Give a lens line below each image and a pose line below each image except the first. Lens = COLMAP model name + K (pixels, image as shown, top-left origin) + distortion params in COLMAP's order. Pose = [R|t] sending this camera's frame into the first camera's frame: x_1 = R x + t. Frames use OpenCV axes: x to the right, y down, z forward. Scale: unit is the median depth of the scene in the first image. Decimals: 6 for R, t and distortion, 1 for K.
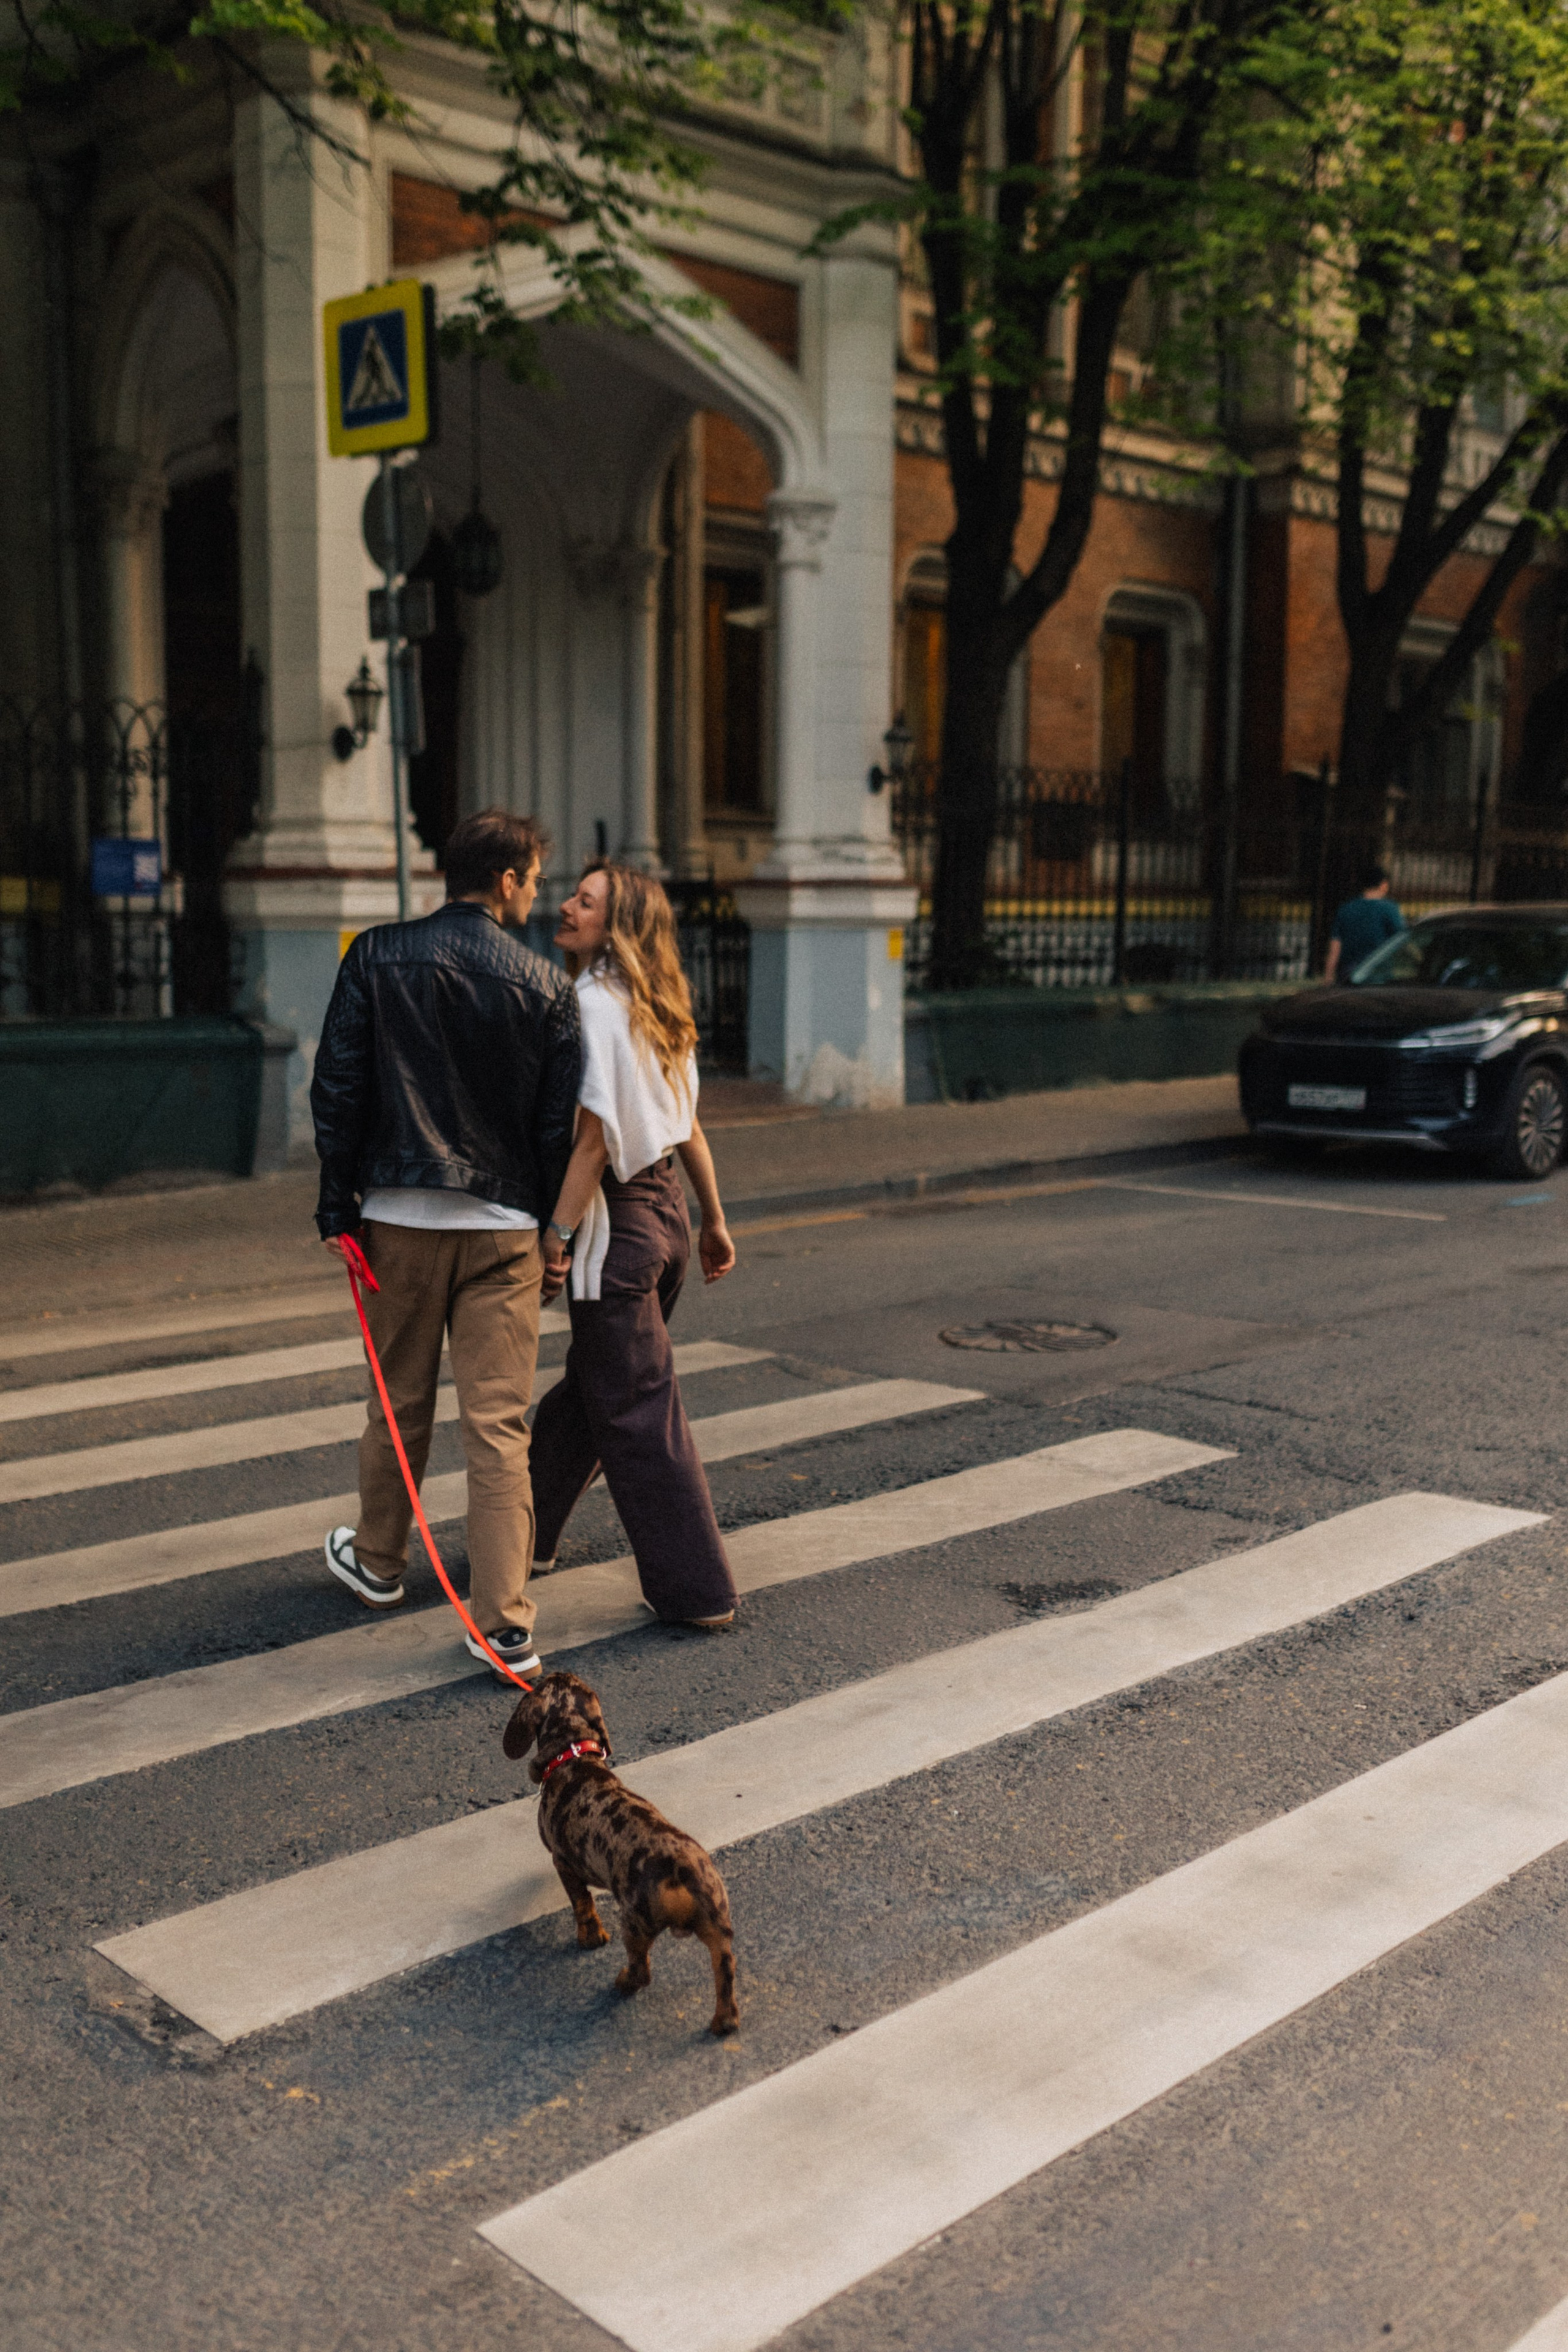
lens RADIAL K [[2204.1, 0, 779.5], [0, 2204.1, 1156.5], [0, 0, 1]] dist [-0.000056, -0.007900]
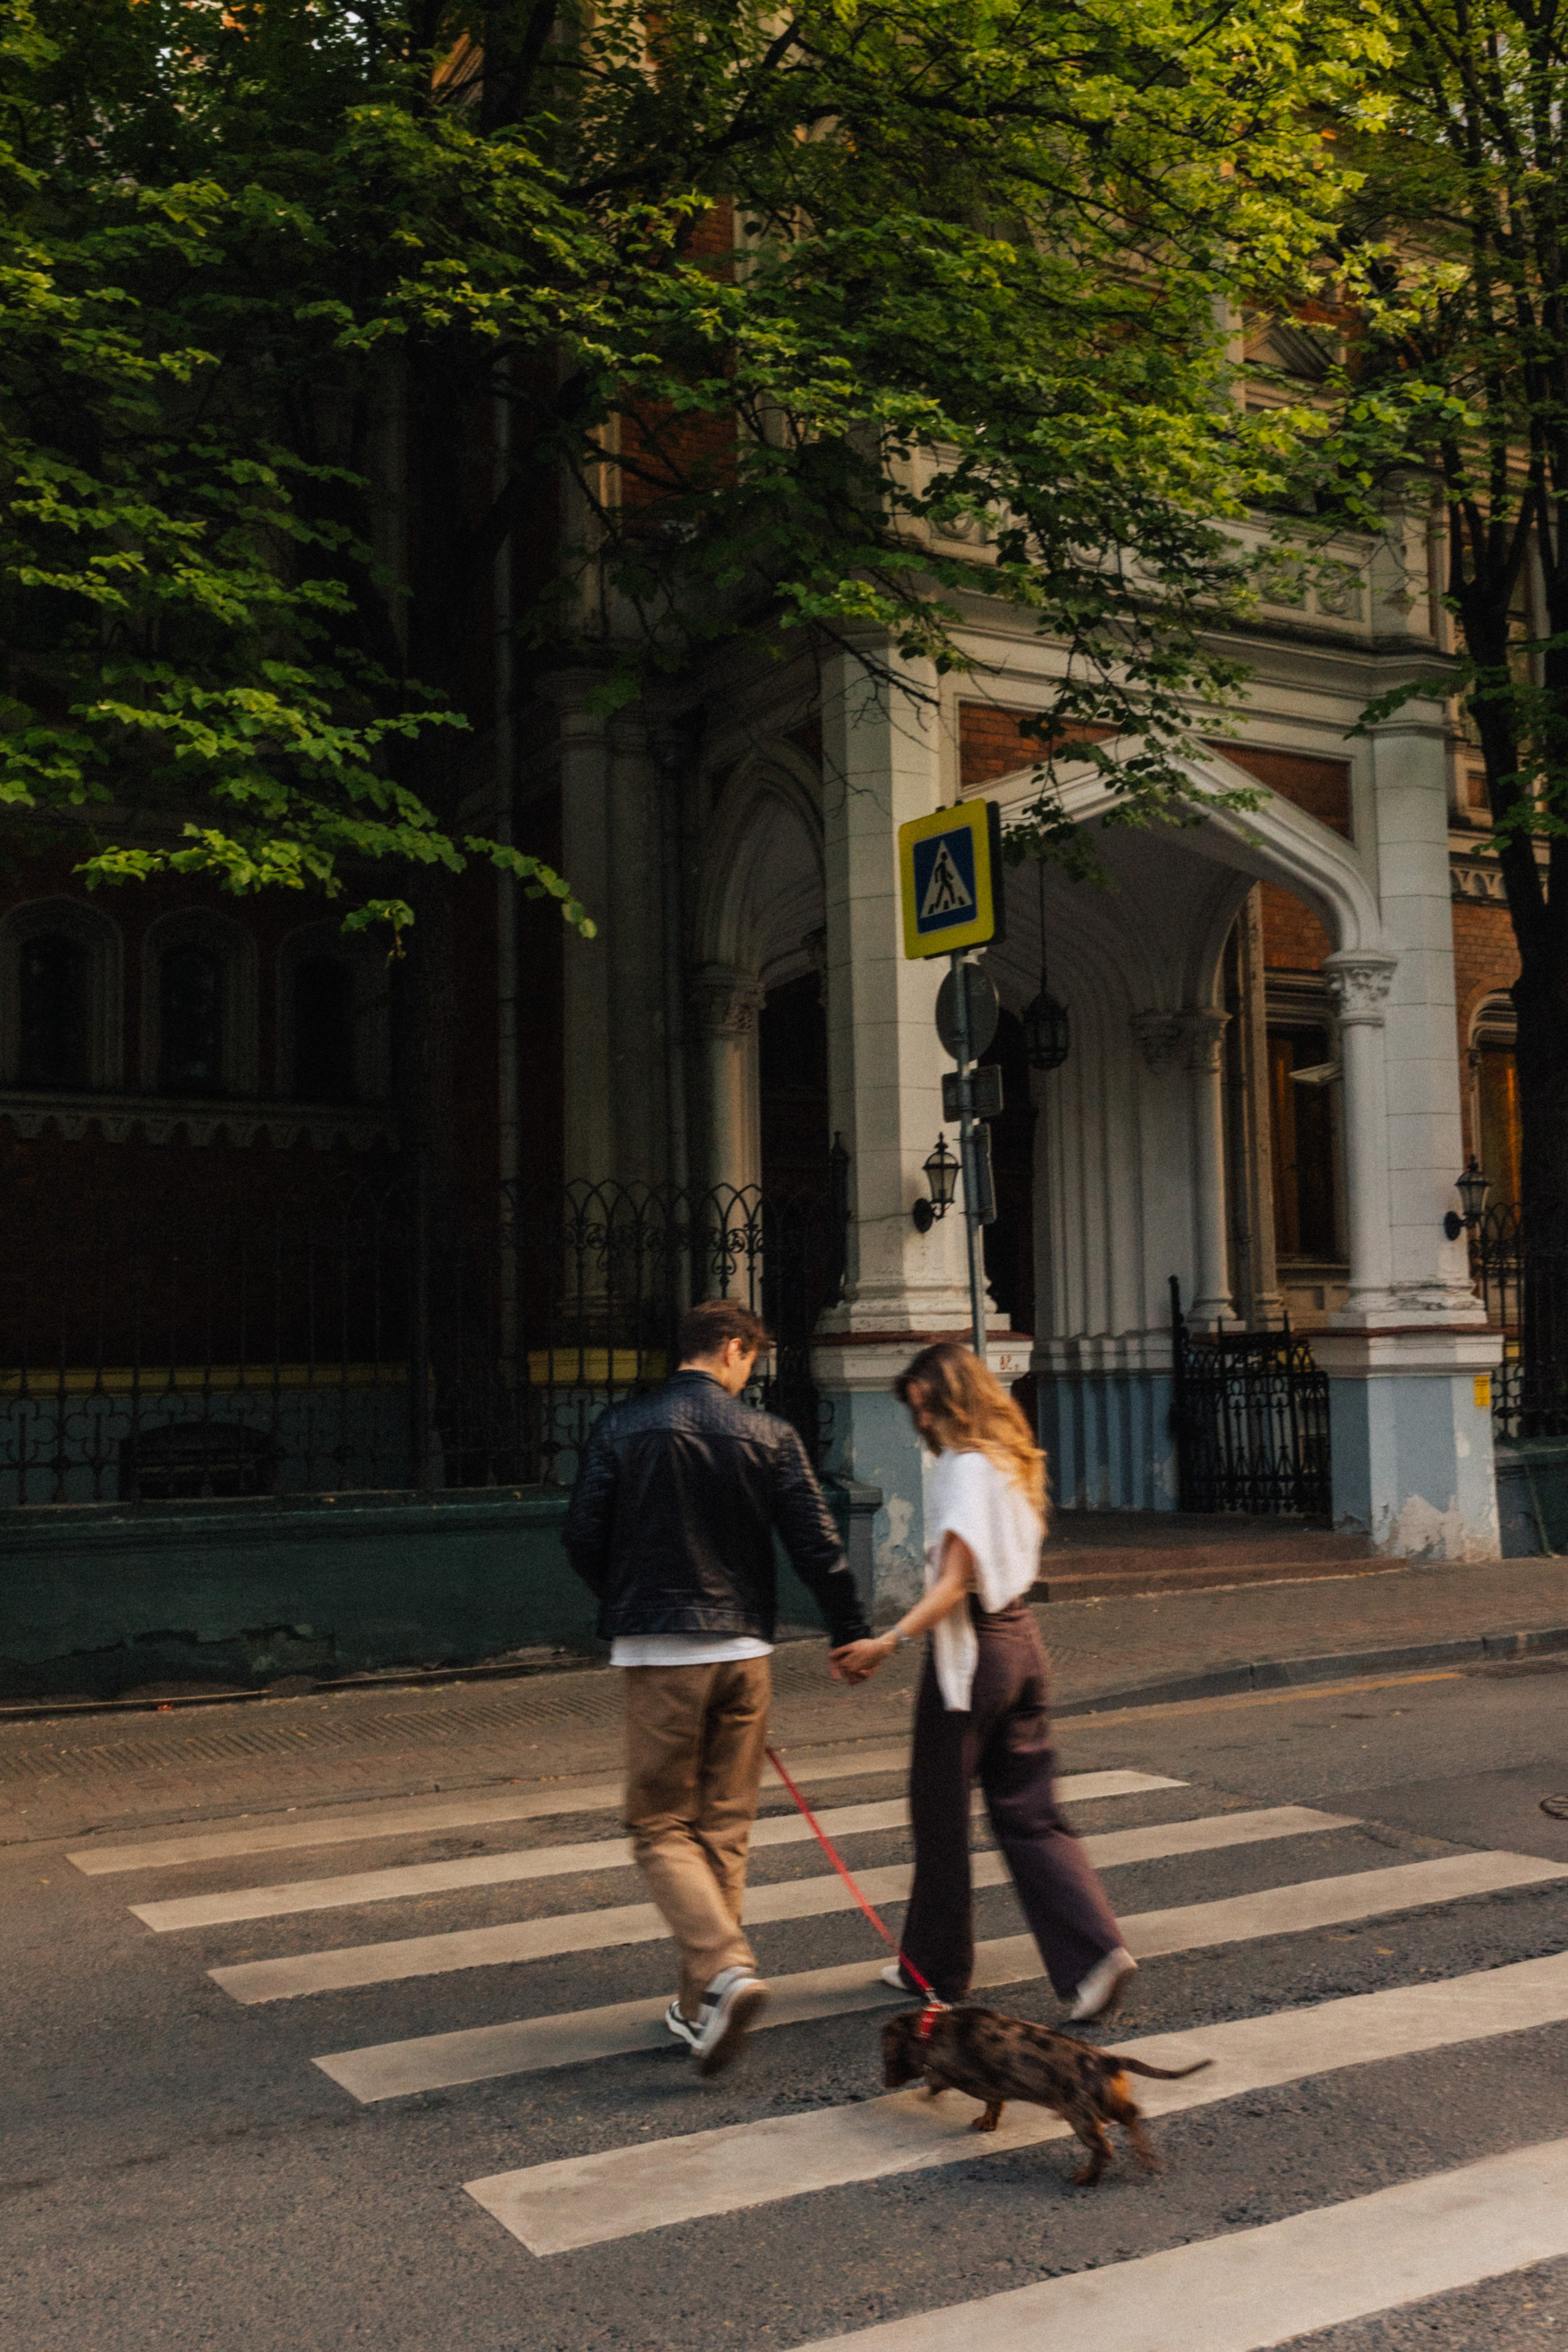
lens RADIAL K [[2204.4, 0, 793.8], [0, 2204.4, 1179.7], [0, 0, 1]] dist [0.005891, -0.008502]
pose [[0.966953, -0.047935, -0.250407, 0.008790], [-0.001116, 0.981361, -0.192171, -0.000384], [0.254951, 0.186100, 0.948877, -0.025907]]
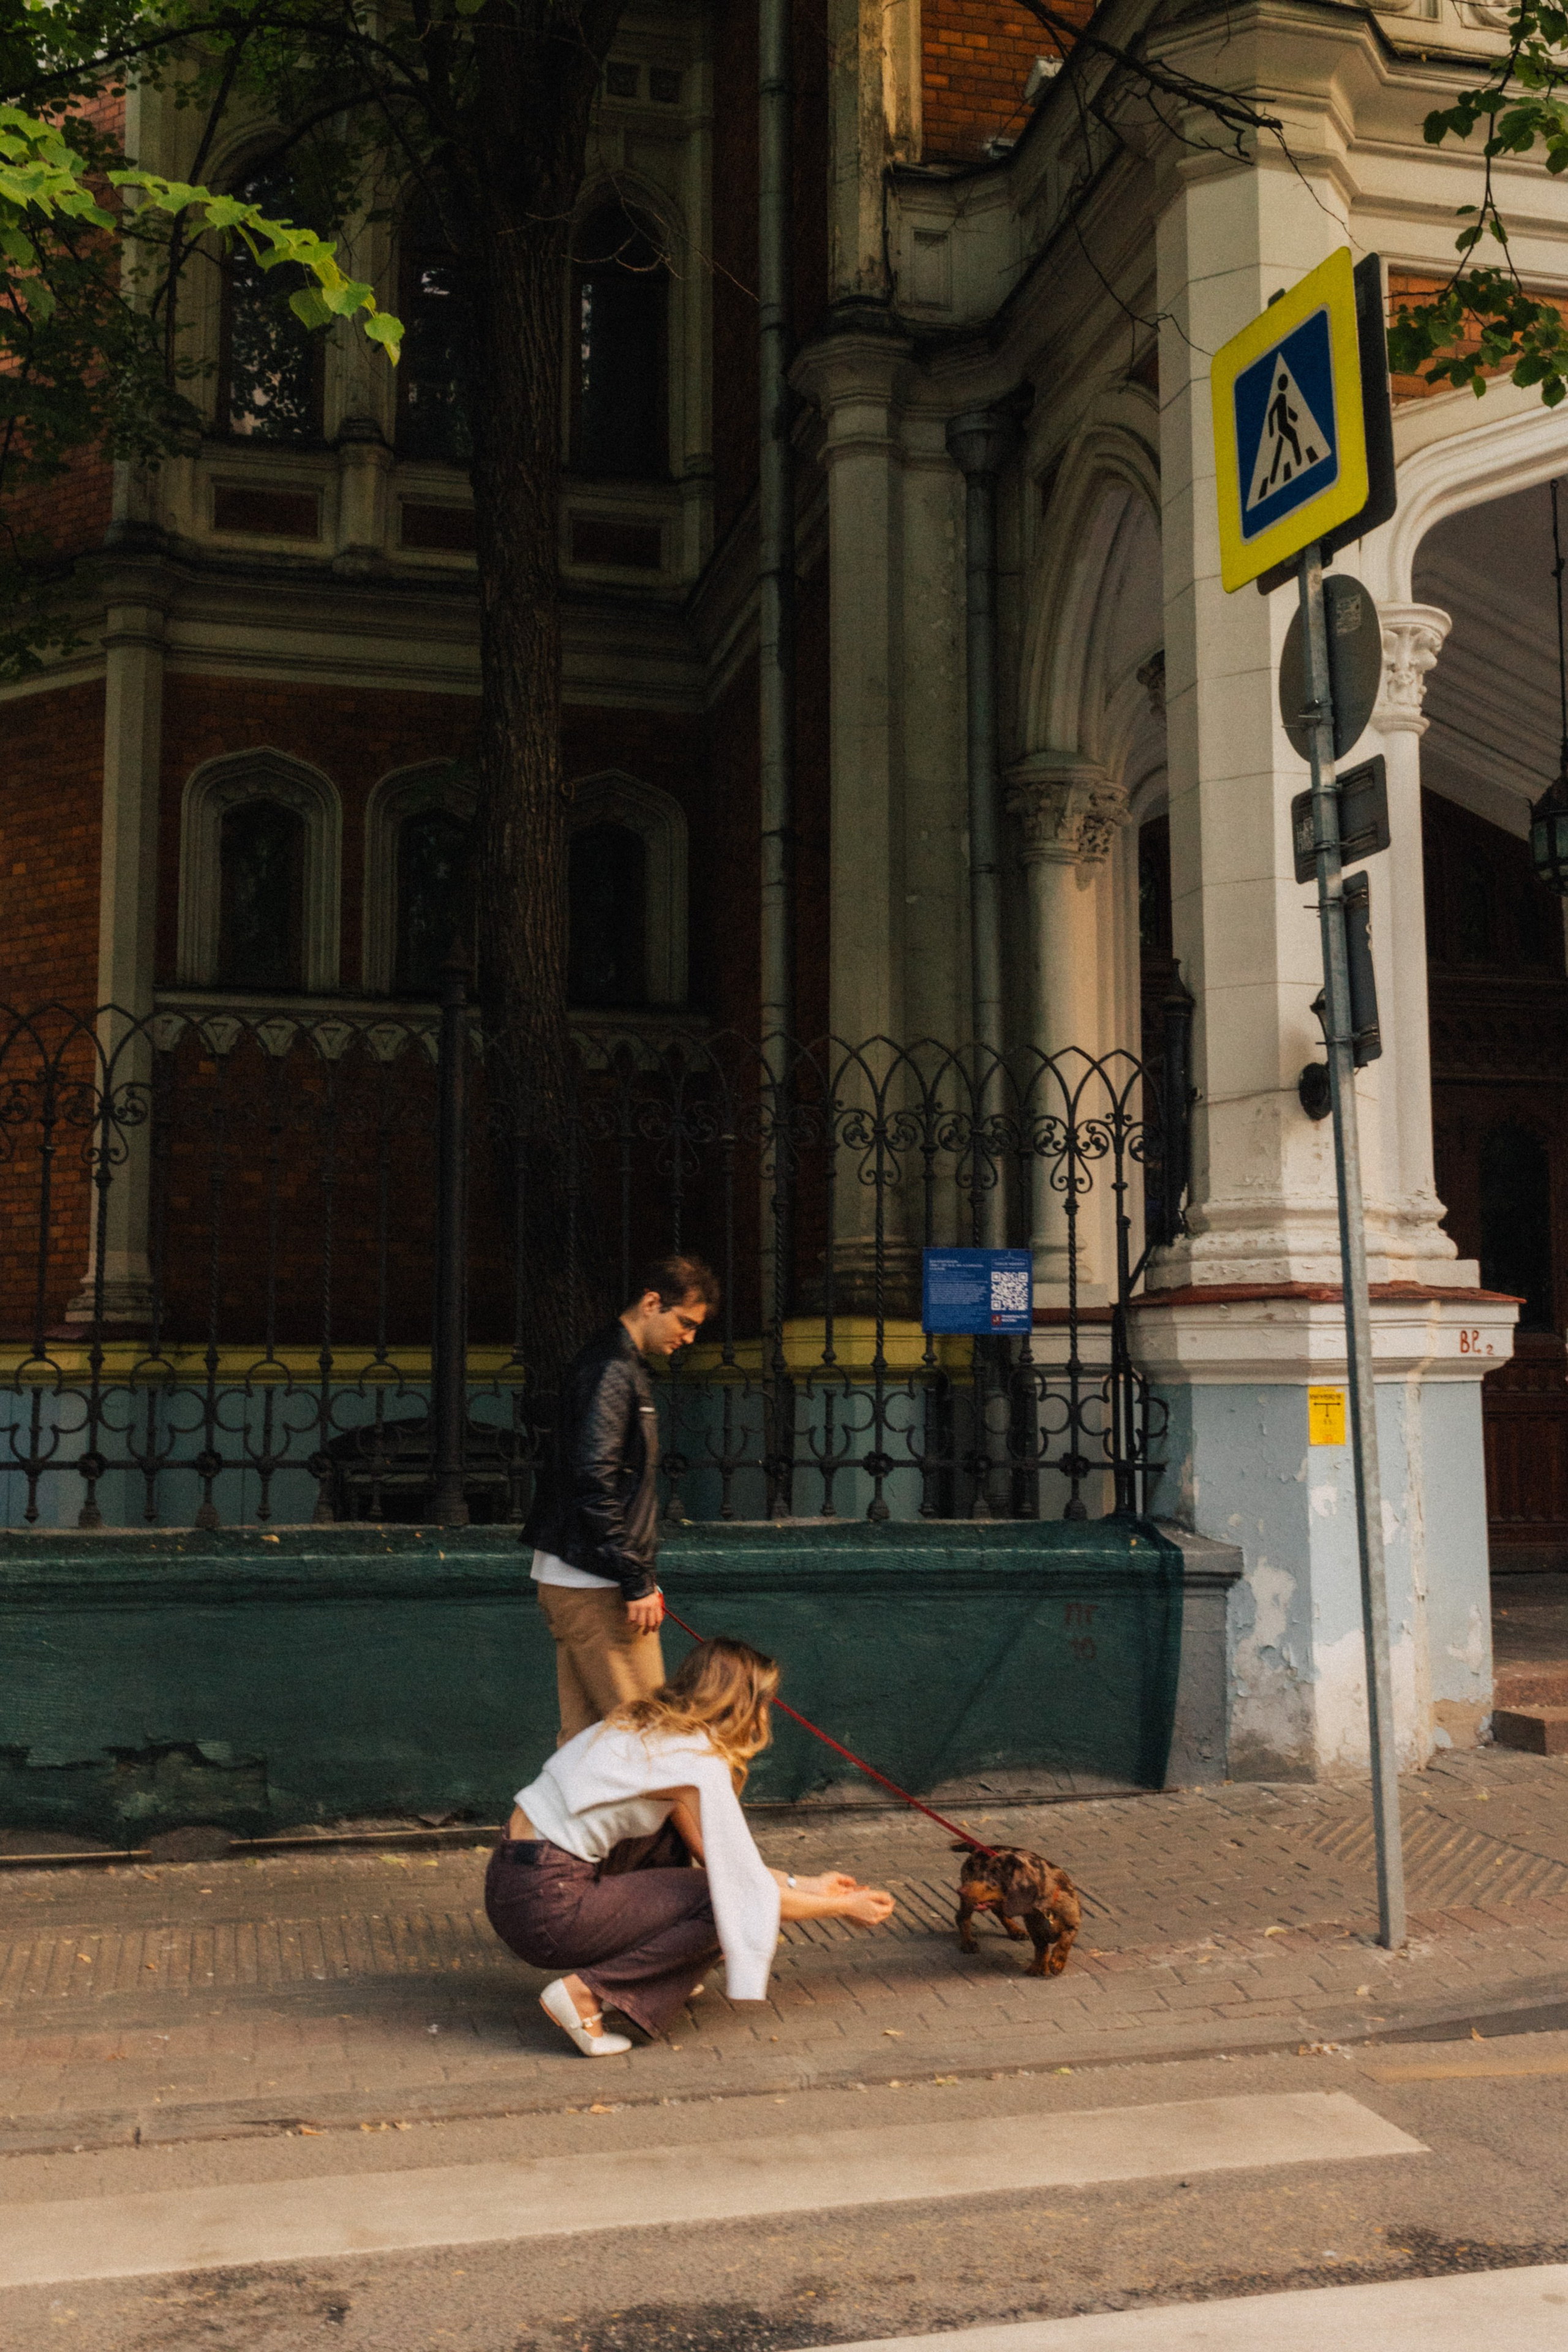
lens RADIAL K [[2199.0, 0, 778.0], [0, 2199.0, 1175.8], [0, 0, 1]] dist [0.001716, 0.003146]
pose [[0.860471, -0.058116, -0.506174, -0.012603], [-0.047604, 0.979957, -0.193439, -0.034523], [0.507270, 0.190544, 0.840458, 0.401296]]
